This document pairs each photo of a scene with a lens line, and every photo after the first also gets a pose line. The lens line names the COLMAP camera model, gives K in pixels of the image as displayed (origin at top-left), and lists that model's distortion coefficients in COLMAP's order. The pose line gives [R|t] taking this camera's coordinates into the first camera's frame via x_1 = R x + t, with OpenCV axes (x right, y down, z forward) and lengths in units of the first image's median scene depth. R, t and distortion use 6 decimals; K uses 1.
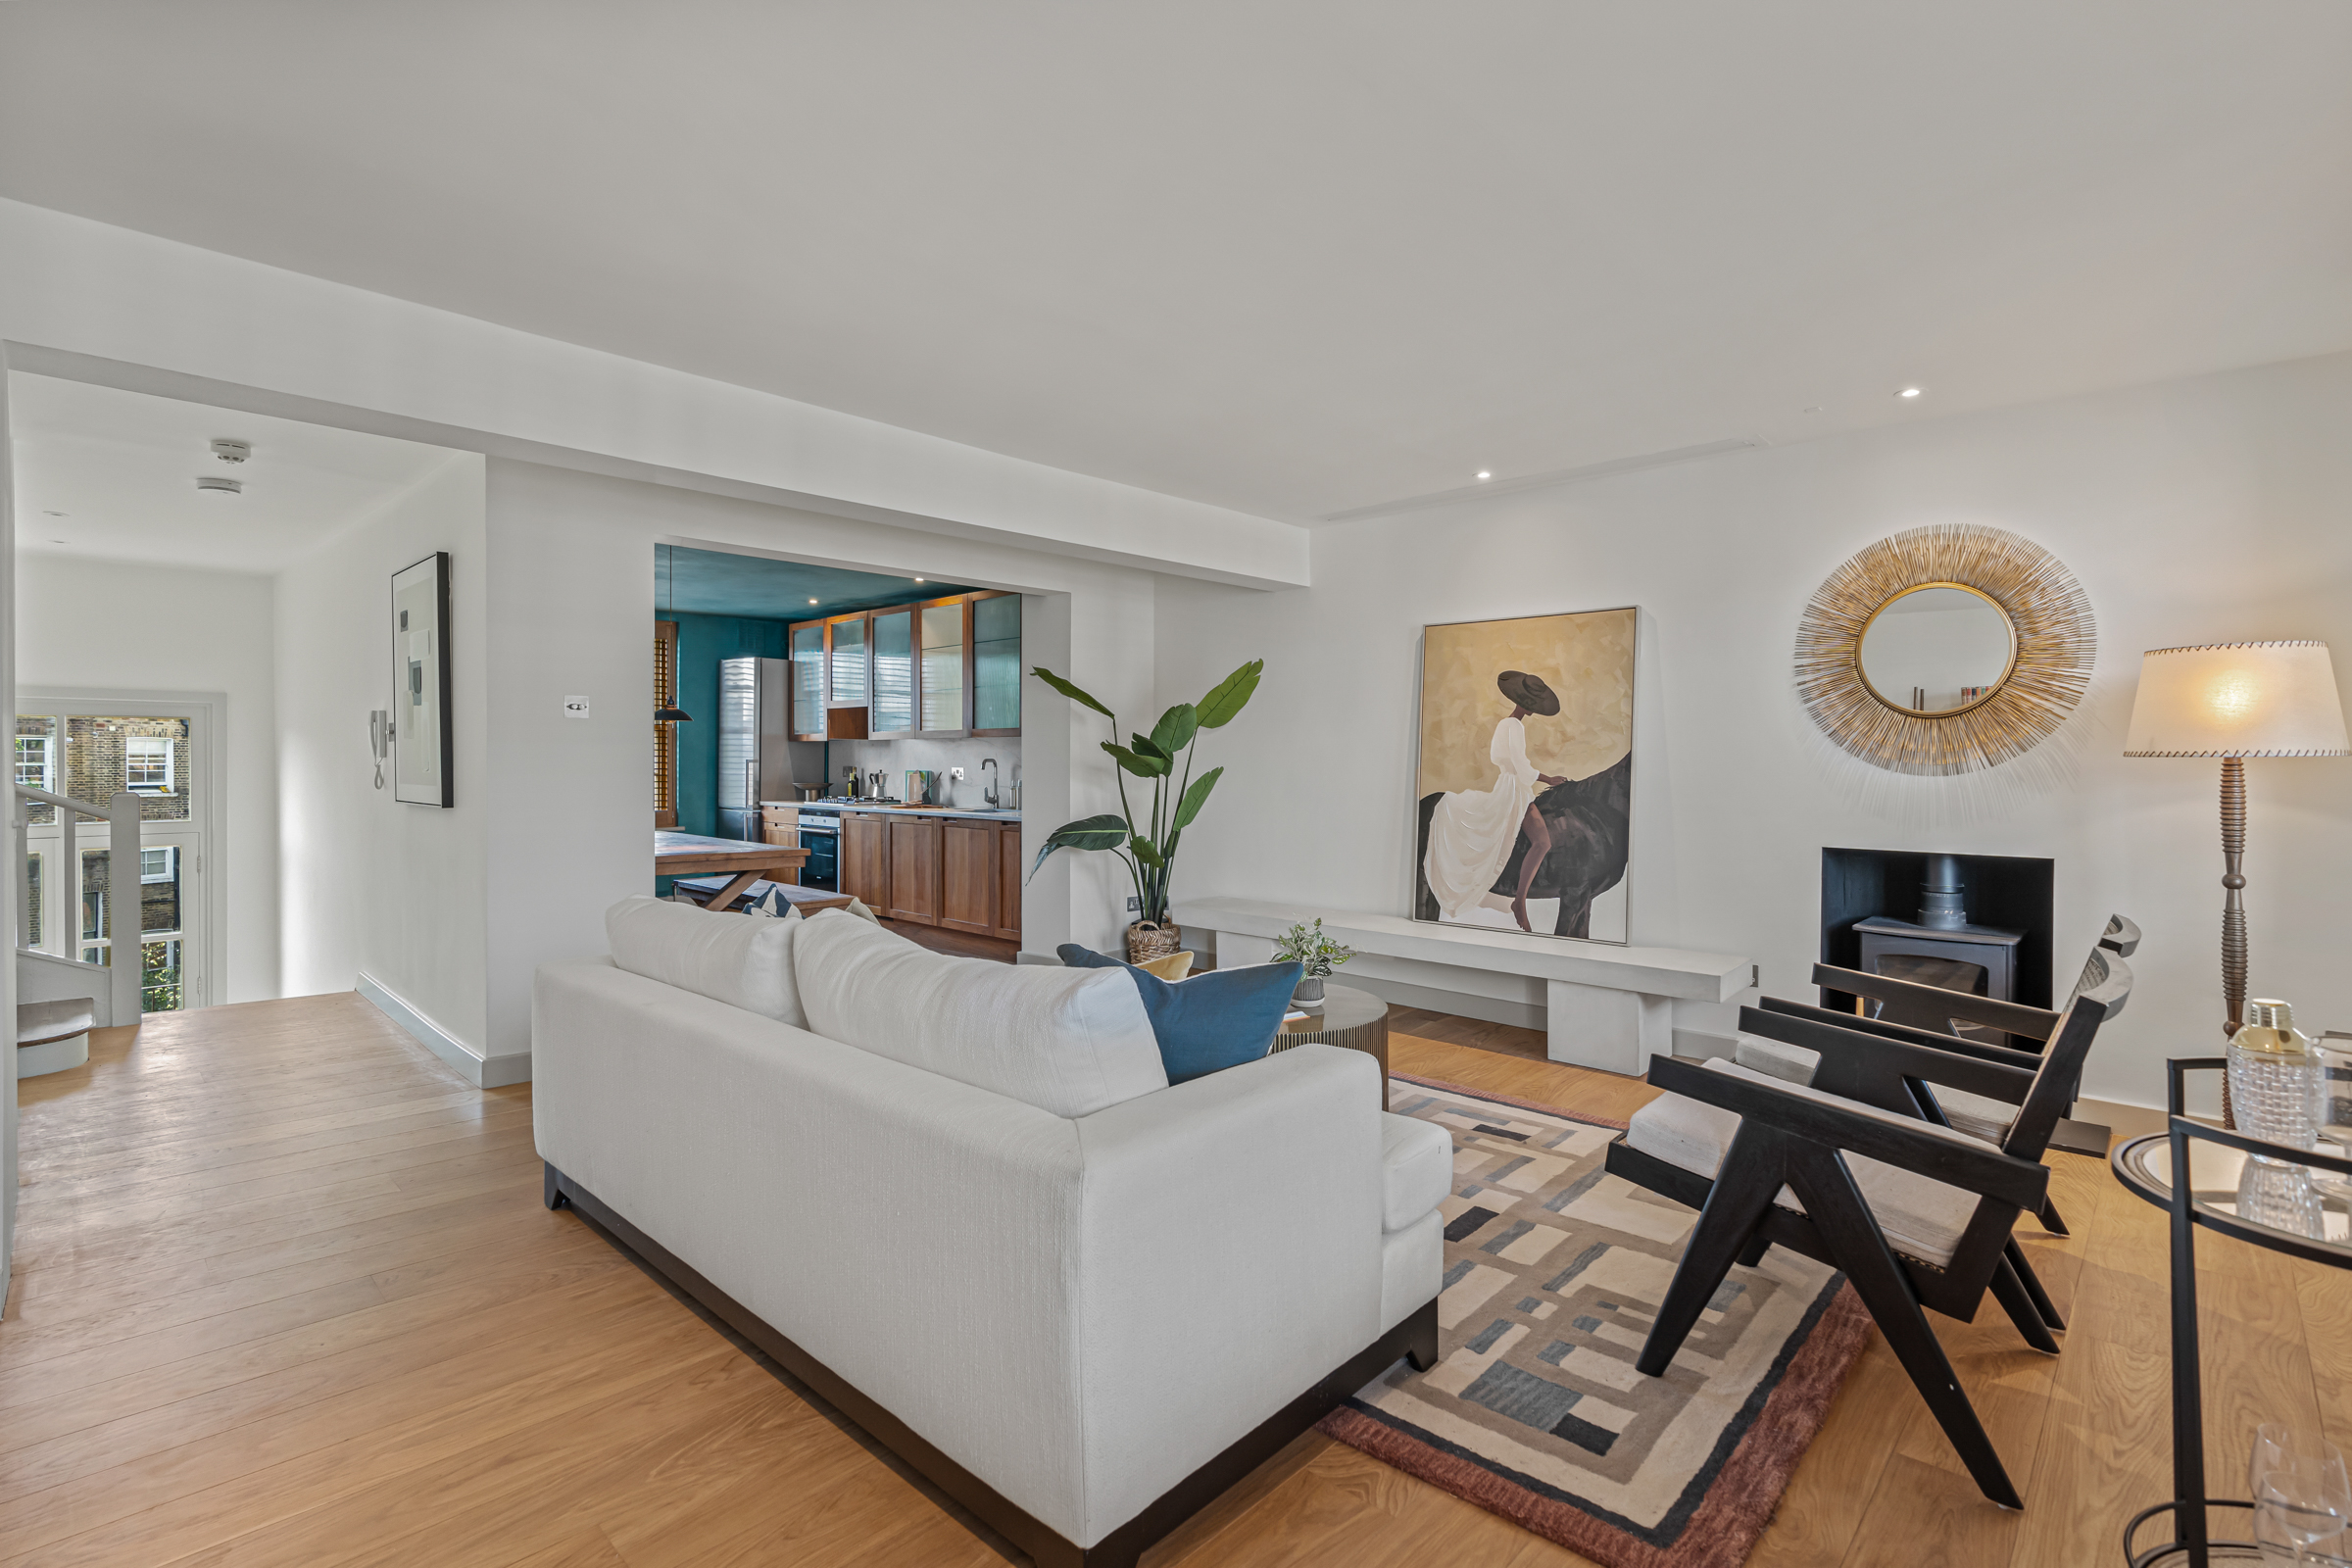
lens RADIAL K [[1085.3, 0, 1176.4], [0, 1085.3, 767.7], [0, 0, 1]] dist [-0.000452, 0.000116]
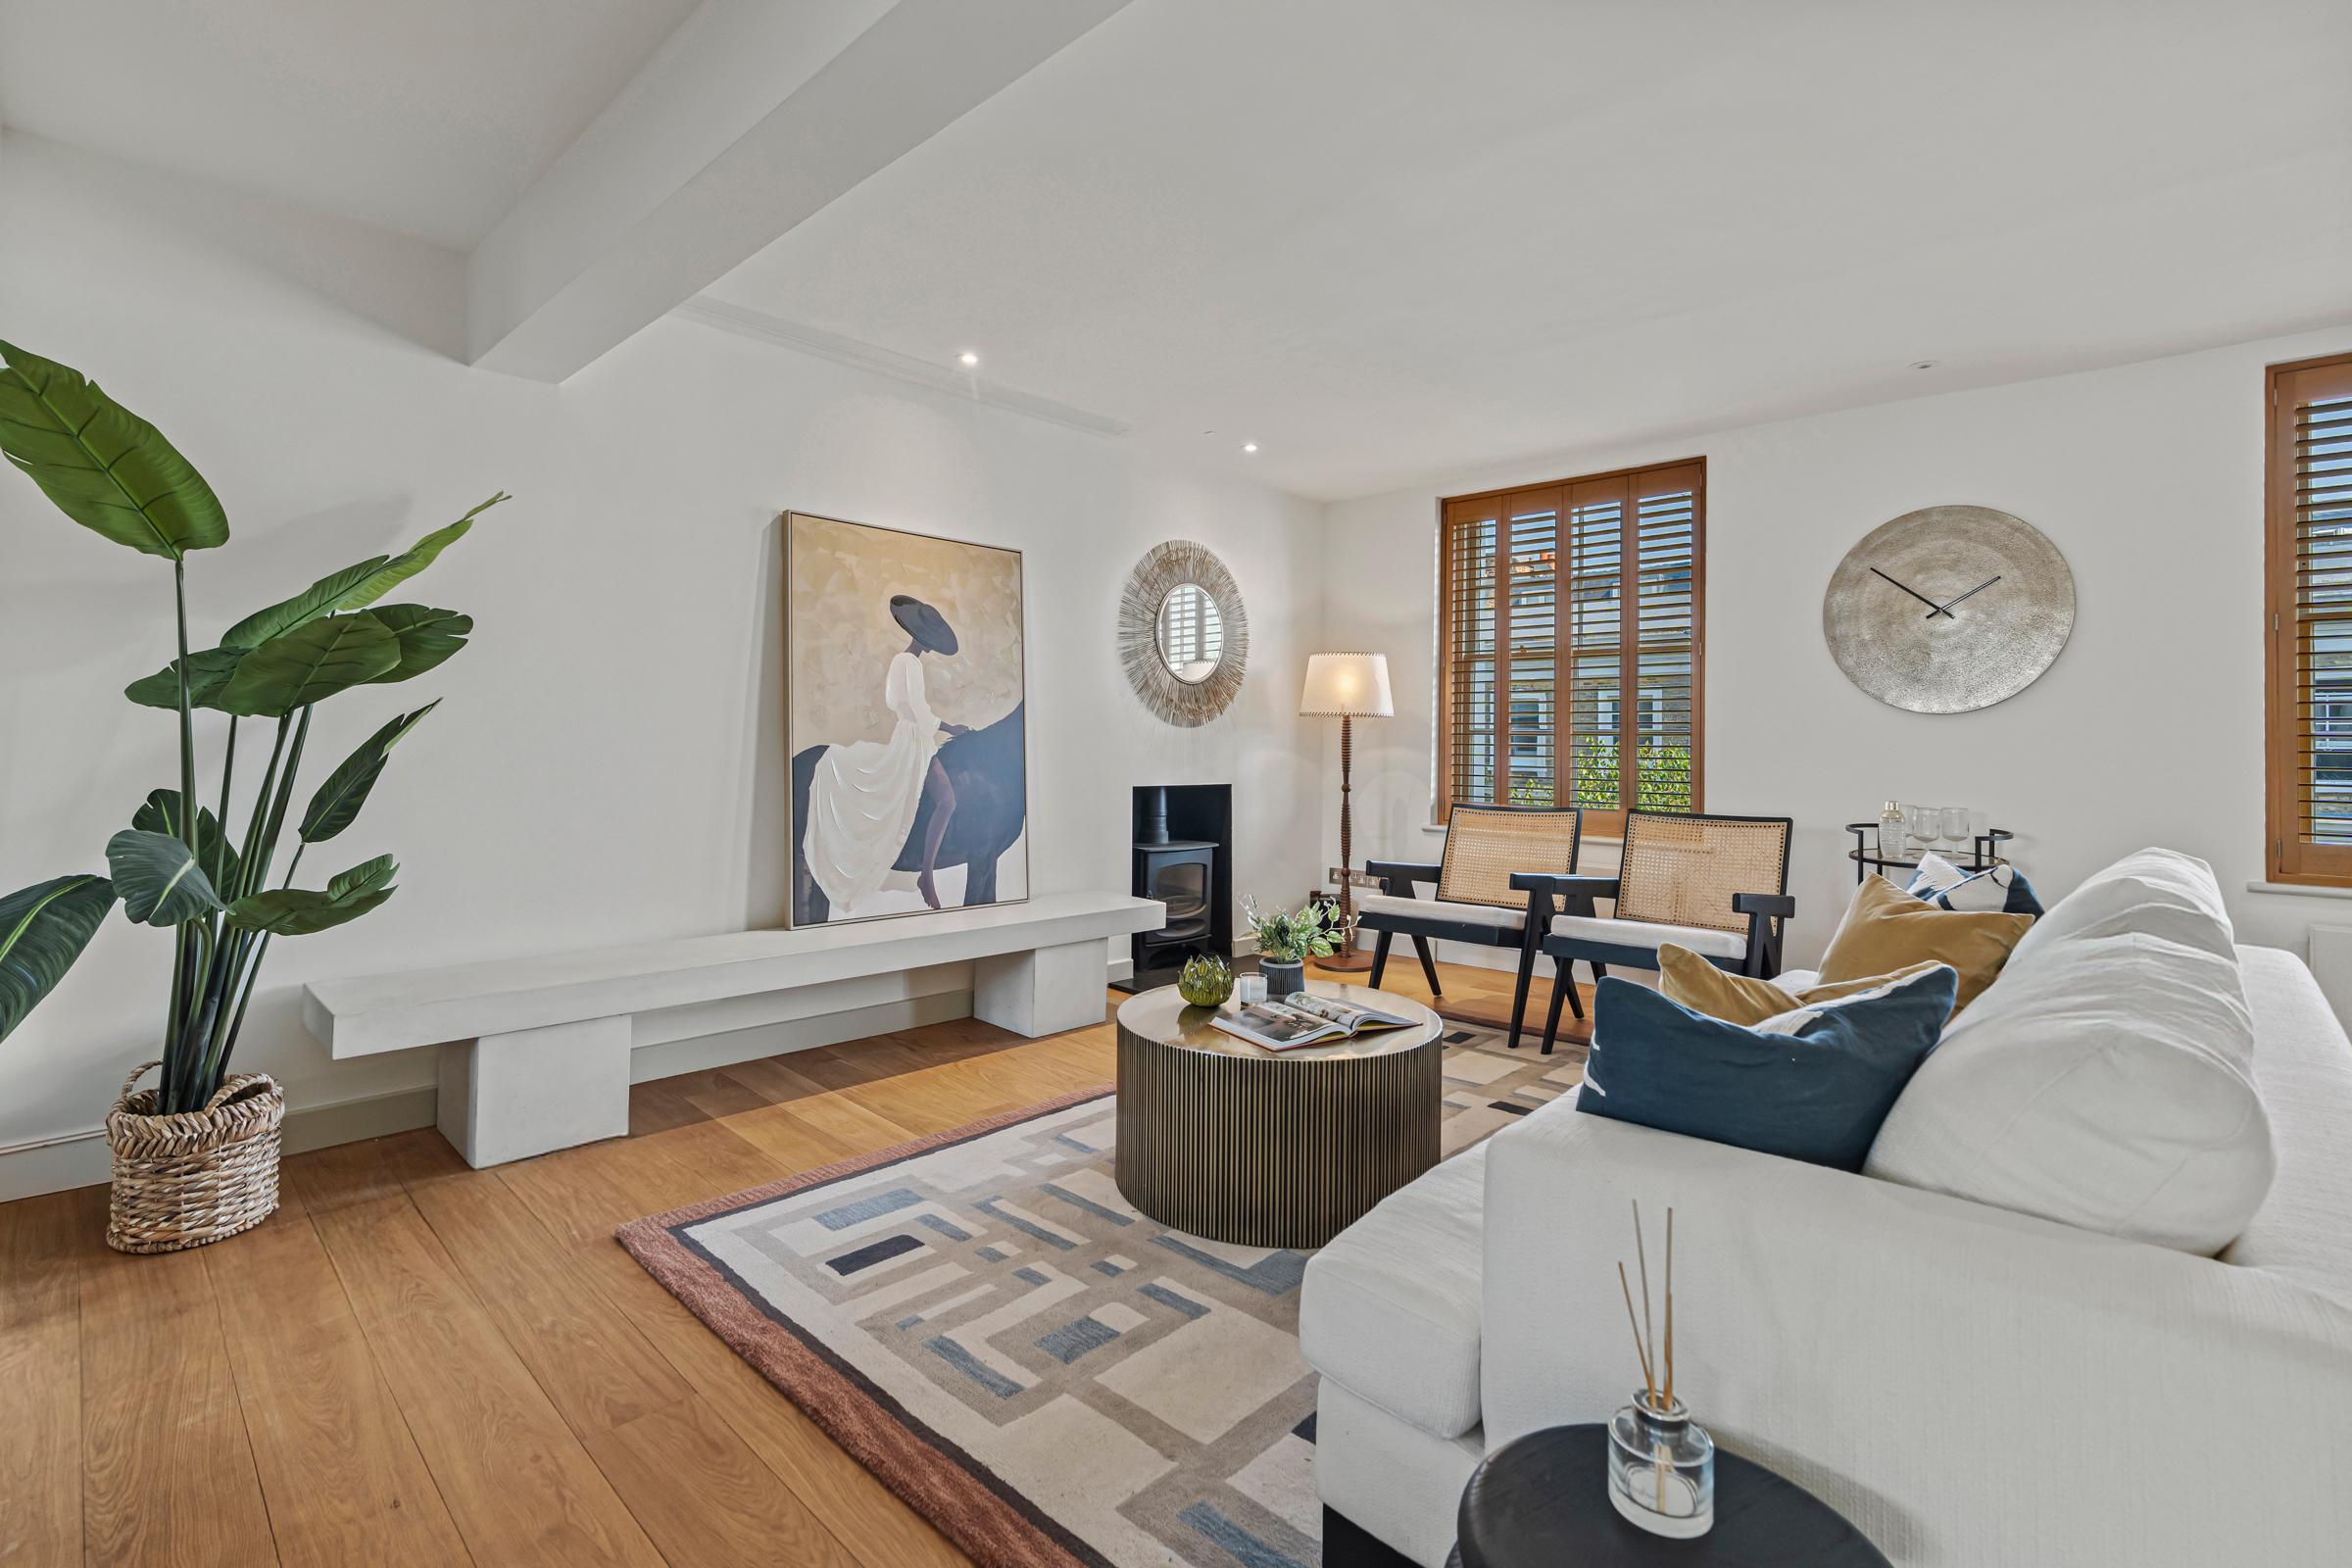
lens RADIAL K [[1090.4, 0, 1181.2], [0, 1090.4, 729.7], [0, 0, 1]] dist [-0.012155, -0.000069]
pose [[0.014569, 0.008647, 0.999856, -0.505080], [-0.007776, 0.999933, -0.008535, 0.017020], [-0.999864, -0.007651, 0.014636, 0.775485]]
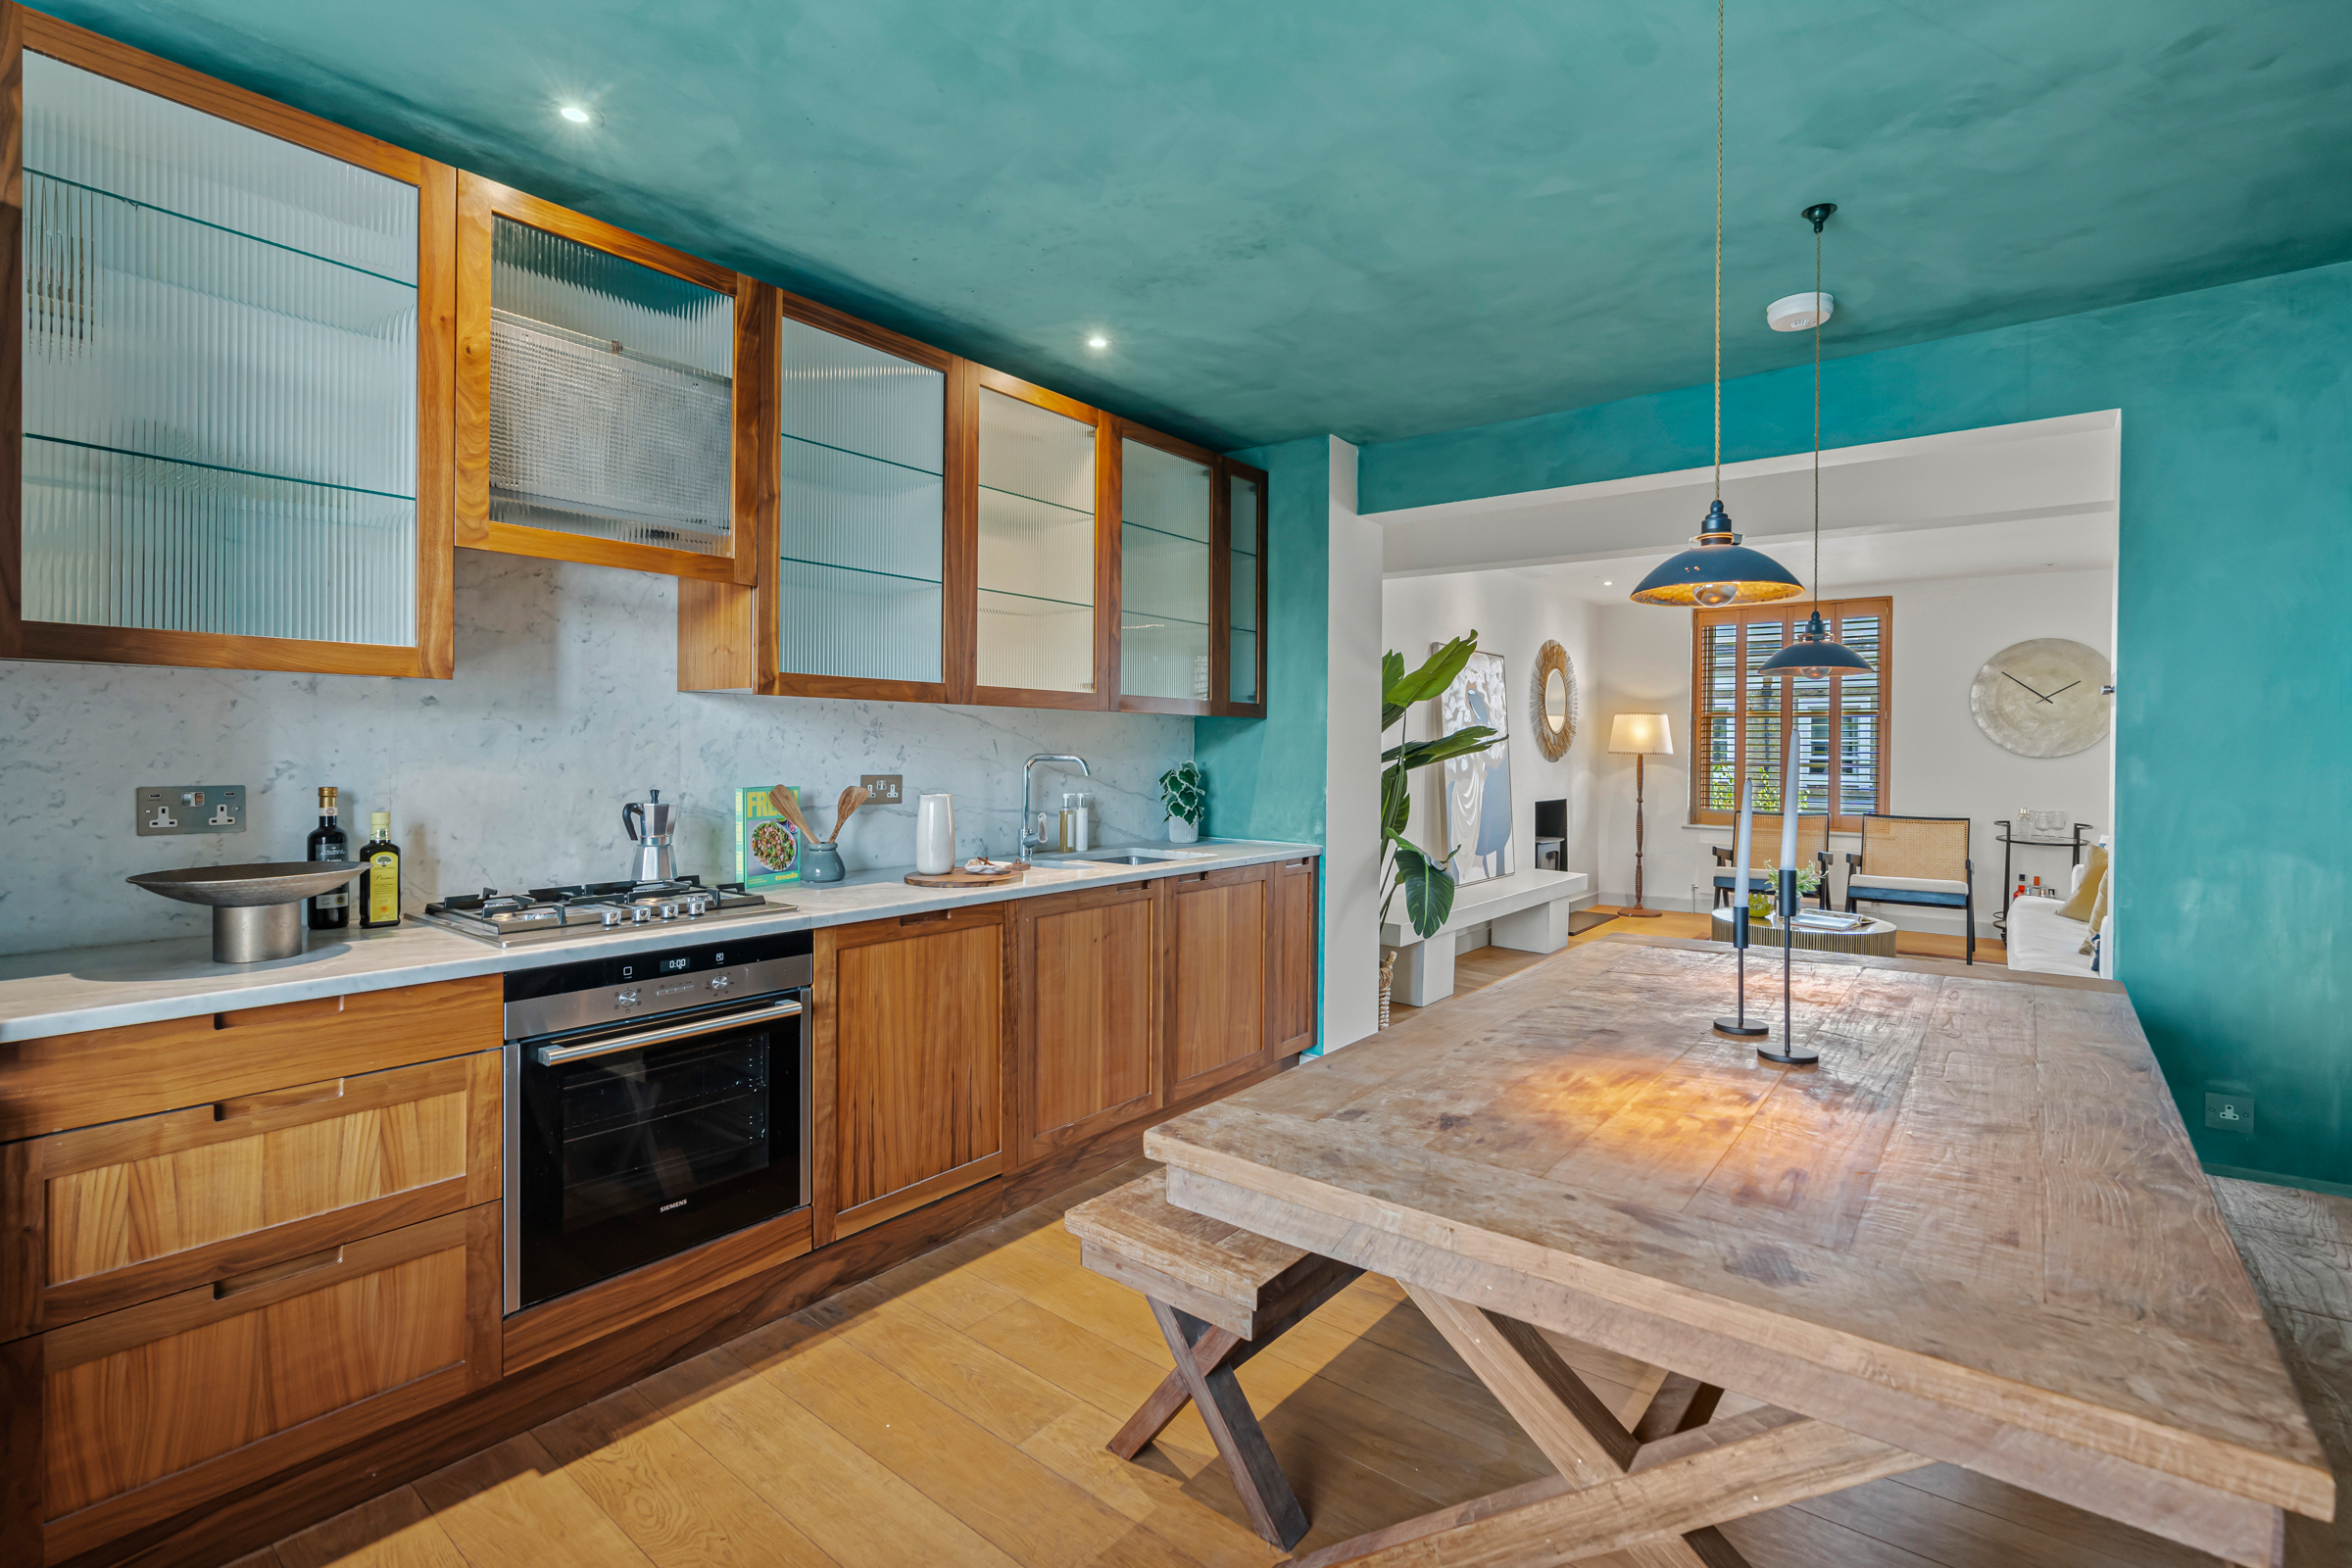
lens RADIAL K [[1085.3, 0, 1176.4], [0, 1085.3, 767.7], [0, 0, 1]] dist [-0.000452, 0.000116]
pose [[-0.094647, -0.024919, 0.995199, -0.994661], [-0.005203, 0.999685, 0.024537, -0.022447], [-0.995497, -0.002856, -0.094747, 1.489278]]
